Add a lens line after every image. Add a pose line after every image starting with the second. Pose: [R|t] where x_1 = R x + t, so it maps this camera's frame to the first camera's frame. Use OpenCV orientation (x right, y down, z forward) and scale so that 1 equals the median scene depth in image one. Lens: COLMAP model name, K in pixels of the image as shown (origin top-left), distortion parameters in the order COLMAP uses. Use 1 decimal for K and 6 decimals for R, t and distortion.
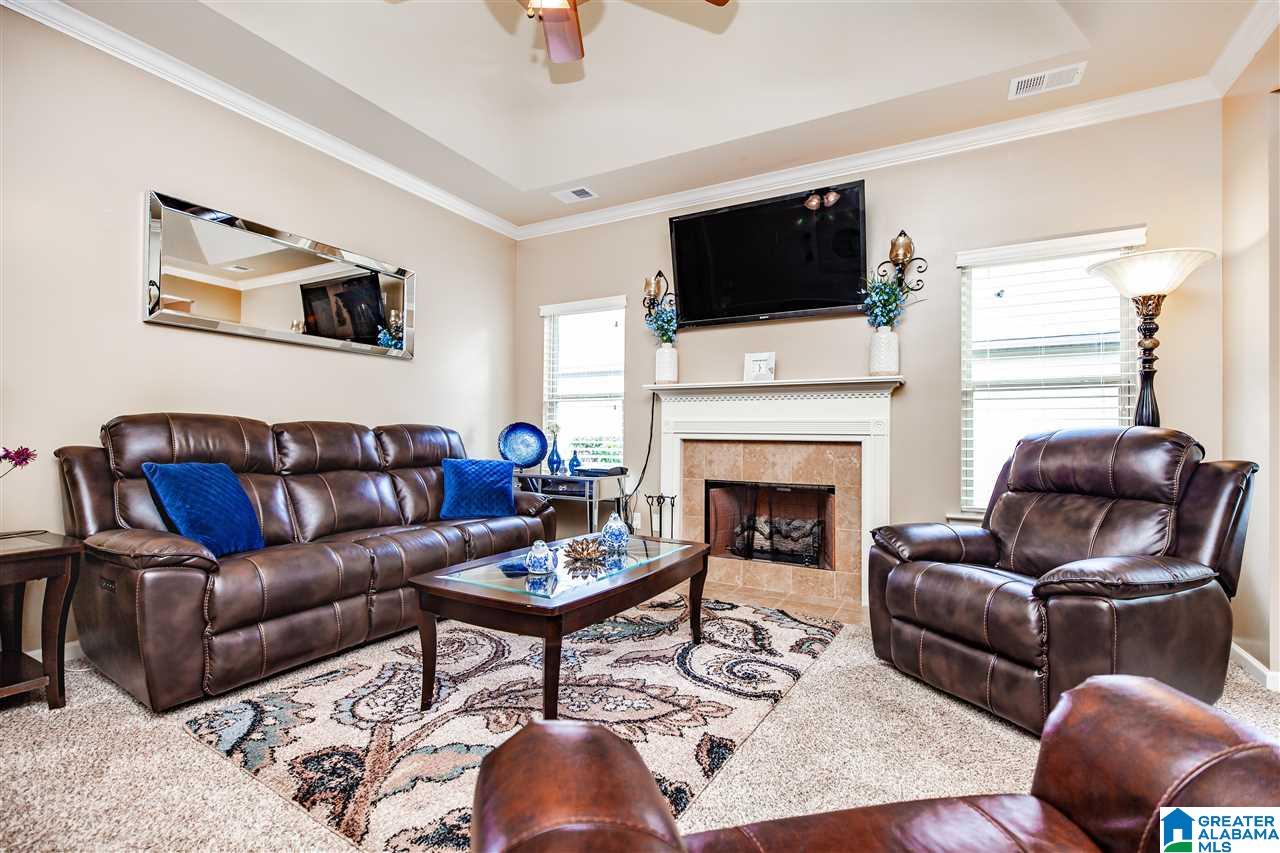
lens RADIAL K [[544.8, 0, 759.4], [0, 544.8, 431.2], [0, 0, 1]] dist [0.000905, 0.000026]
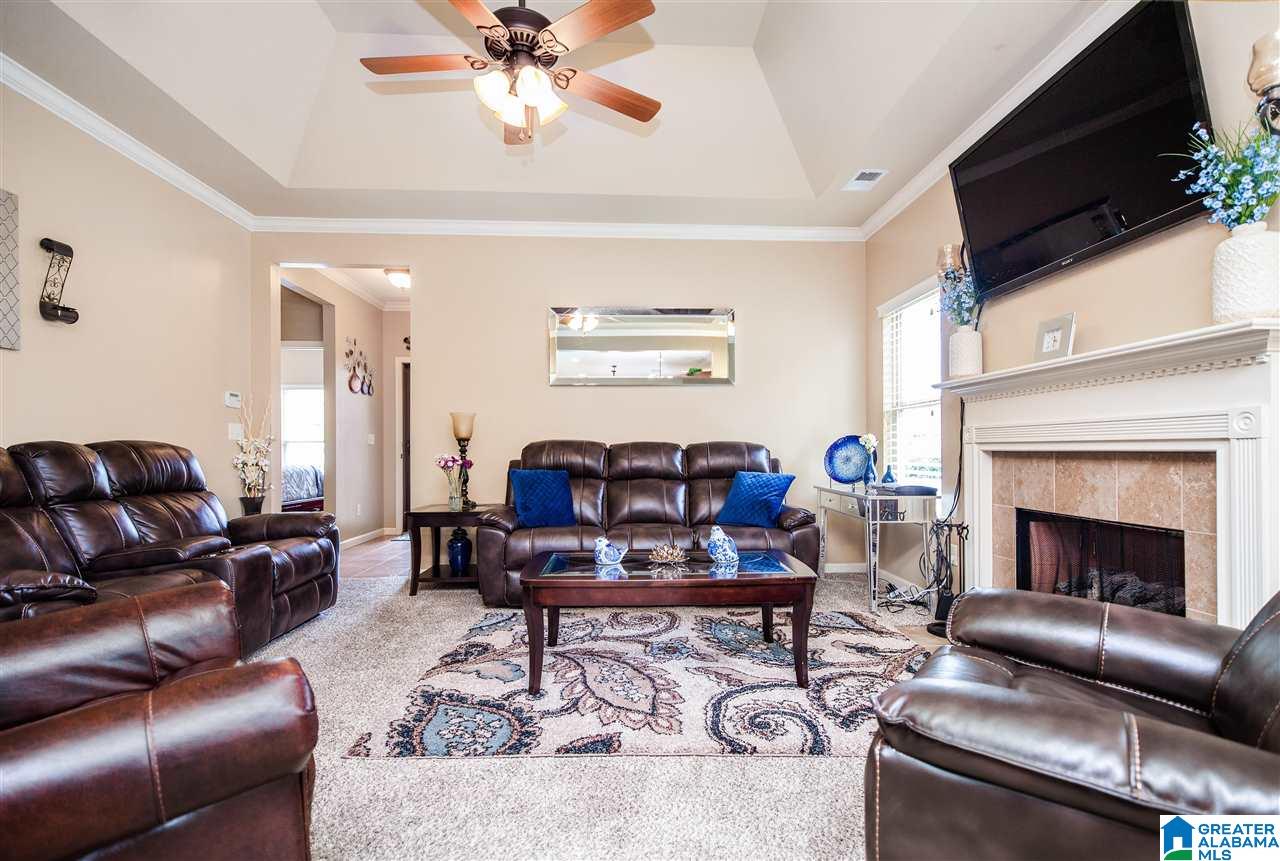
lens RADIAL K [[617.5, 0, 640.0], [0, 617.5, 448.2], [0, 0, 1]] dist [0.002153, 0.000127]
pose [[0.485485, -0.016741, -0.874085, 0.676466], [0.020275, 0.999763, -0.007888, 0.014078], [0.874010, -0.013893, 0.485710, 0.327886]]
